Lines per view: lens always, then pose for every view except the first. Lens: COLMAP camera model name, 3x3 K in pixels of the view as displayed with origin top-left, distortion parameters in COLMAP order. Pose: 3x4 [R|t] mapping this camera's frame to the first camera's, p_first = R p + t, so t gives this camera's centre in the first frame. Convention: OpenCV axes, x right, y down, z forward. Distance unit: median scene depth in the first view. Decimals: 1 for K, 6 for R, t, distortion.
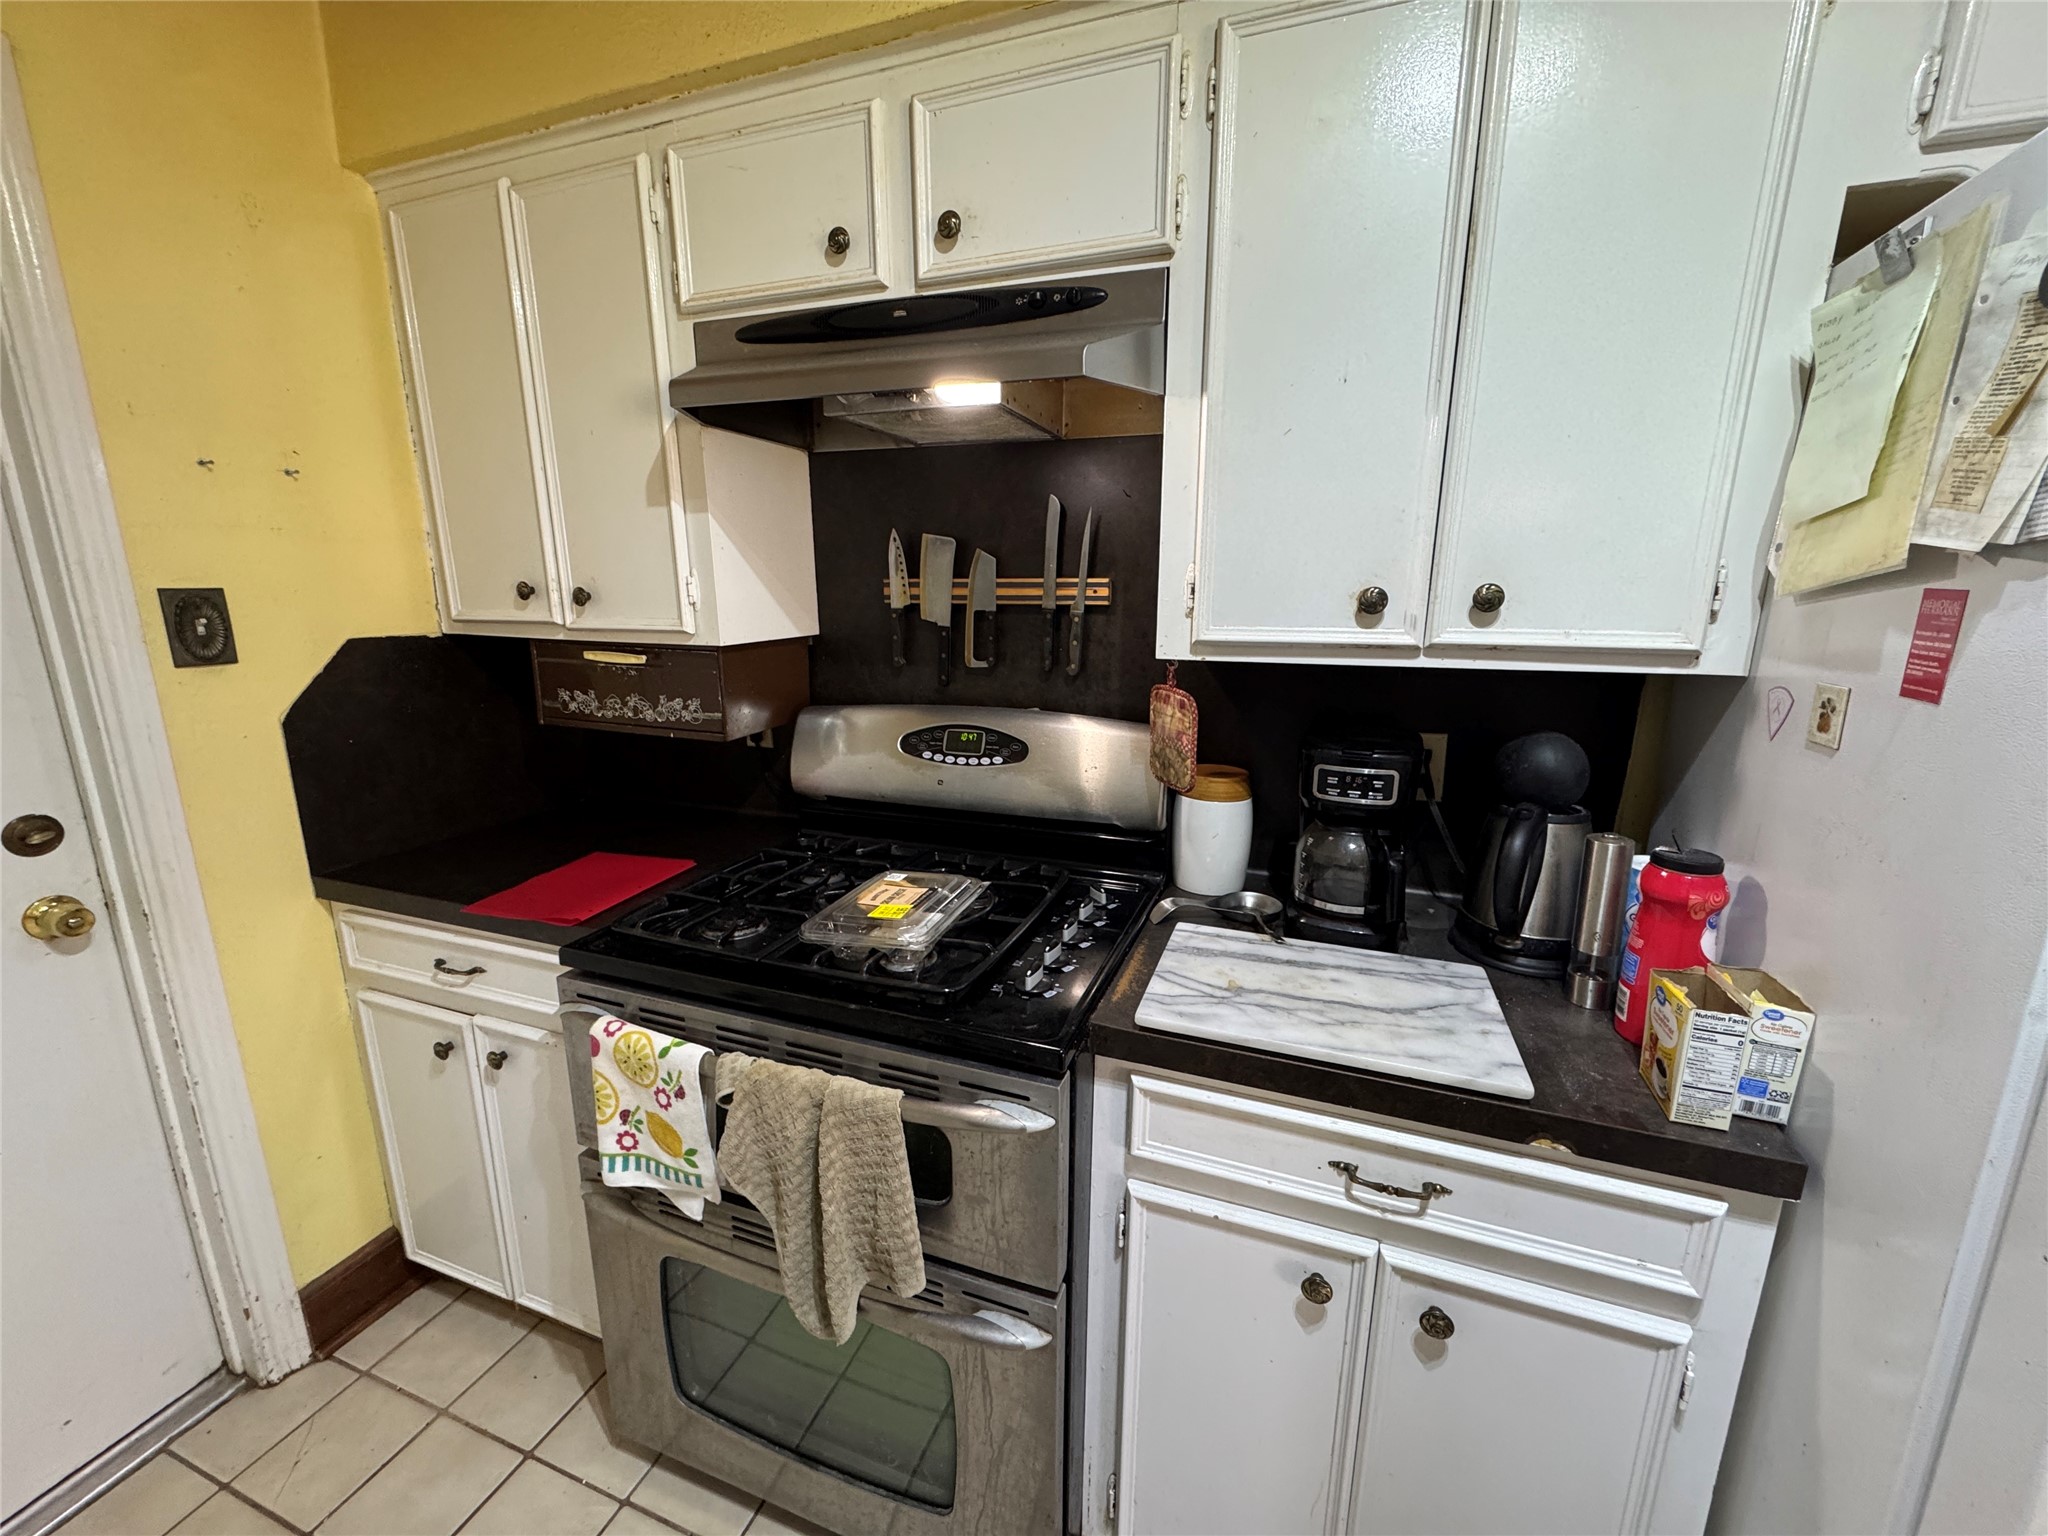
lens RADIAL K [[815.5, 0, 1028.1], [0, 815.5, 767.2], [0, 0, 1]] dist [-0.004389, 0.000430]
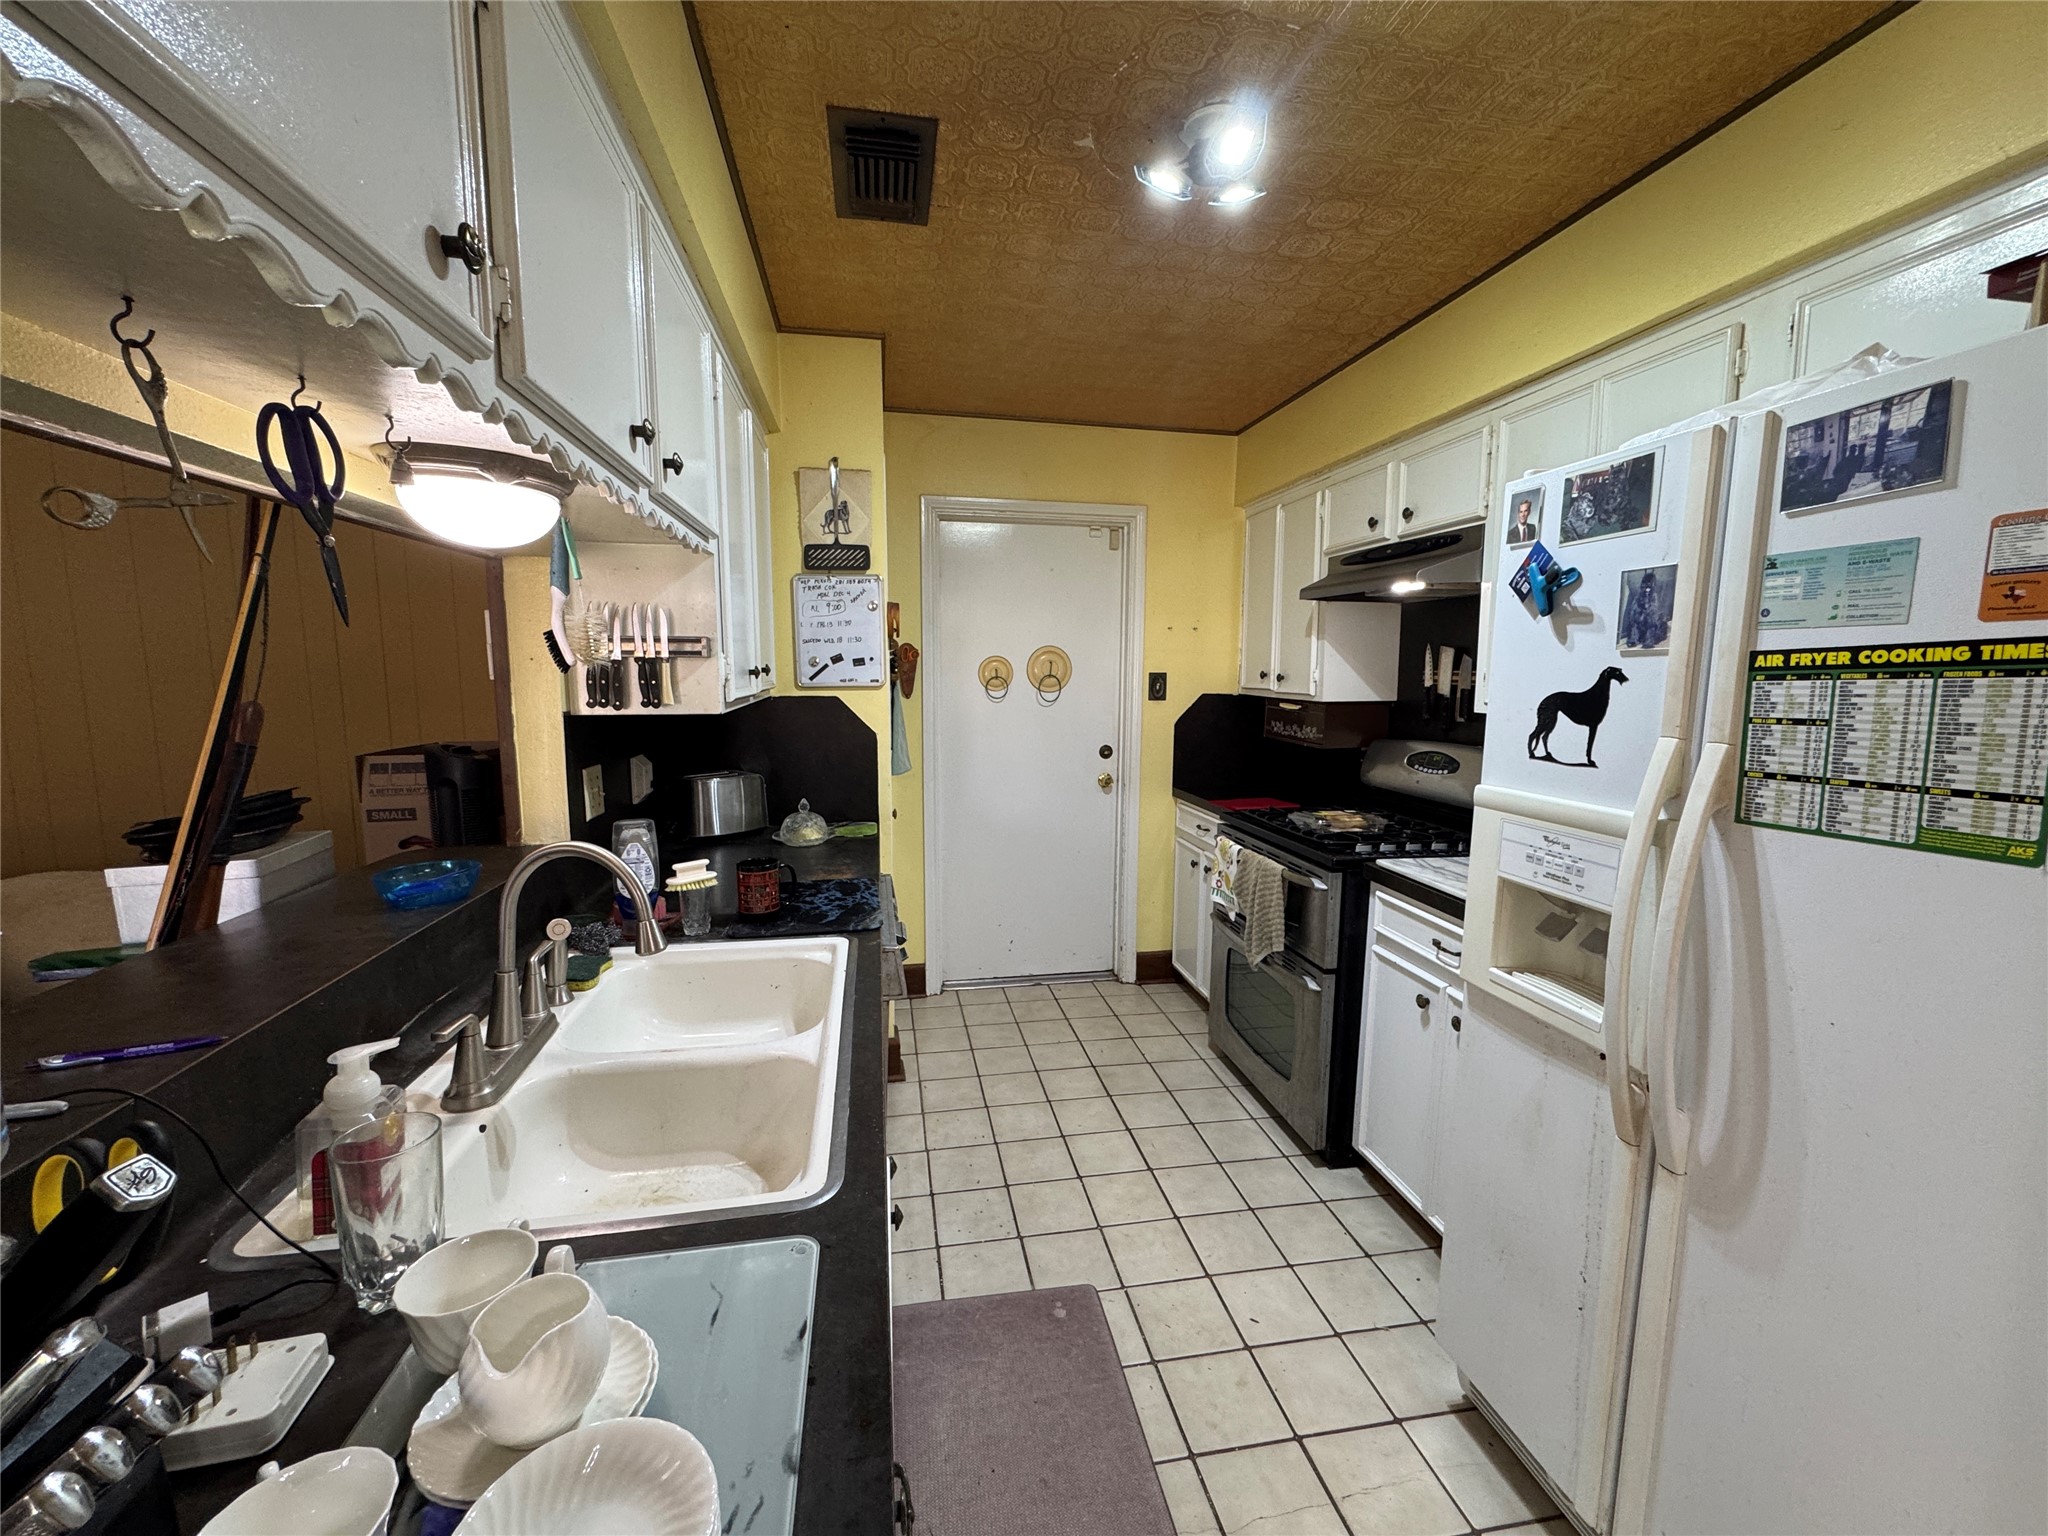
lens RADIAL K [[815.5, 0, 1029.5], [0, 815.5, 765.5], [0, 0, 1]] dist [-0.004389, 0.000430]
pose [[0.515024, 0.103304, -0.850928, 1.045799], [-0.194206, 0.980960, 0.001546, 0.157348], [0.834886, 0.164459, 0.525280, -0.710124]]
